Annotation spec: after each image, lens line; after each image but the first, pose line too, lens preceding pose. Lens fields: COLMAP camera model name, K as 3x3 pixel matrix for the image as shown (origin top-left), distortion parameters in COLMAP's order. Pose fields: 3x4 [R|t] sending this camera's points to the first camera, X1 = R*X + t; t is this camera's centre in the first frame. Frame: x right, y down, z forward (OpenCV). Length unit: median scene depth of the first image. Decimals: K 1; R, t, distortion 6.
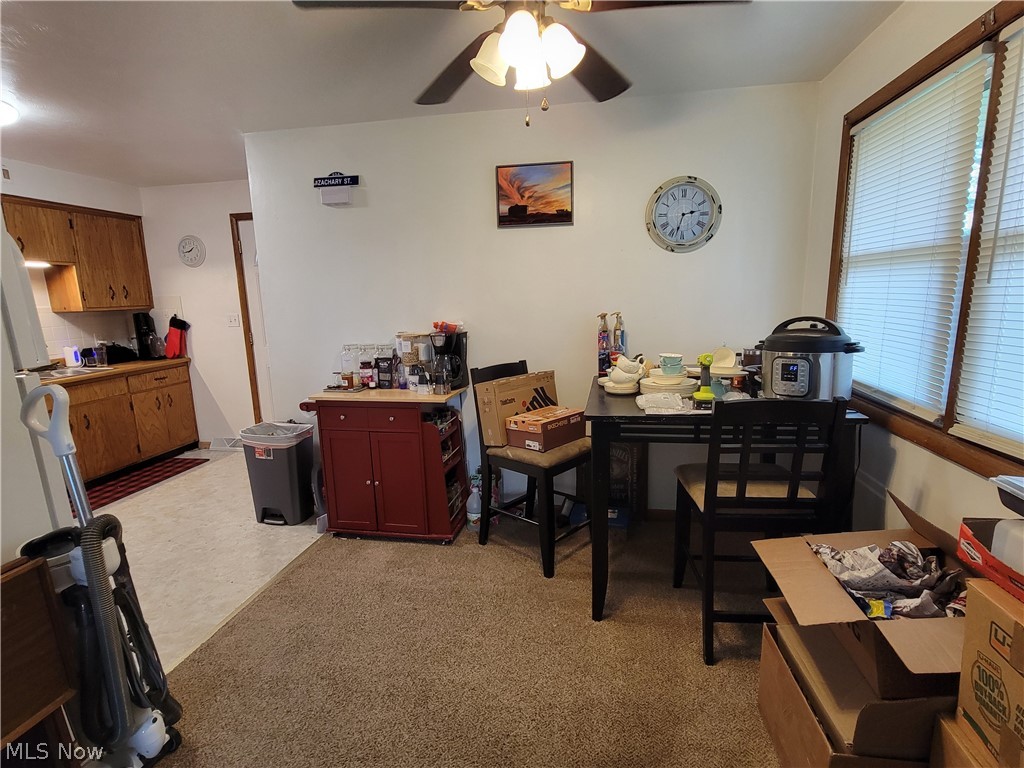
lens RADIAL K [[512.3, 0, 512.0], [0, 512.3, 384.0], [0, 0, 1]] dist [-0.013248, 0.007612]
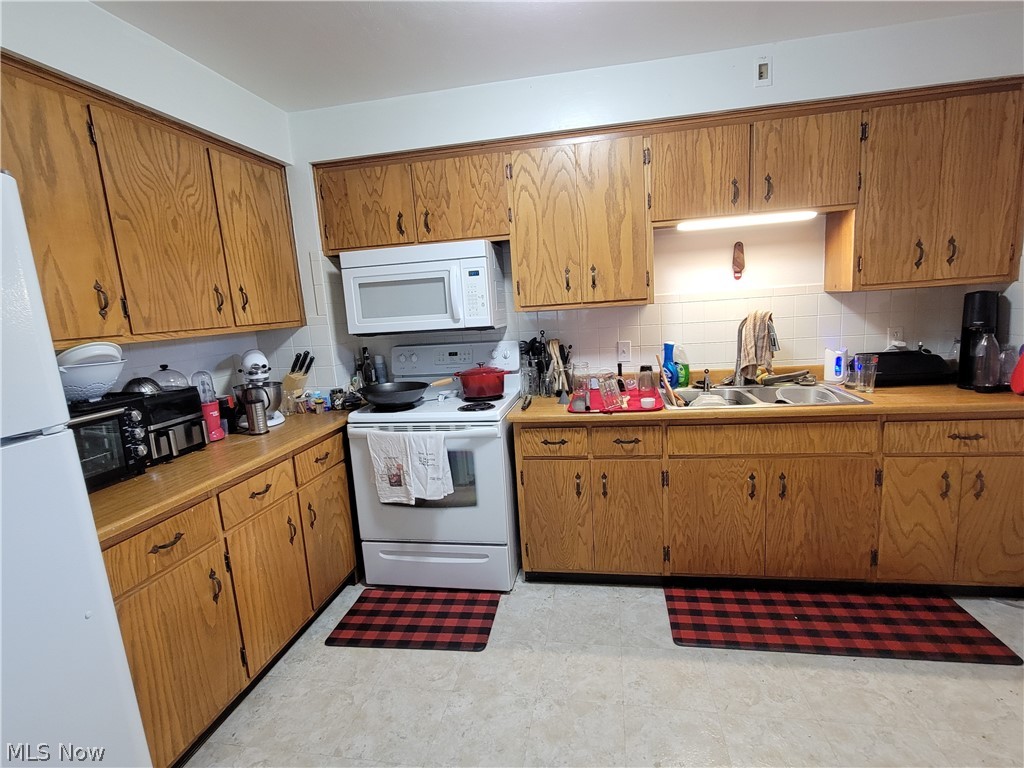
lens RADIAL K [[512.3, 0, 512.0], [0, 512.3, 384.0], [0, 0, 1]] dist [-0.013248, 0.007612]
pose [[0.010819, 0.193070, -0.981125, -0.262766], [-0.112553, 0.975182, 0.190660, -0.104776], [0.993587, 0.108366, 0.032281, 0.601702]]
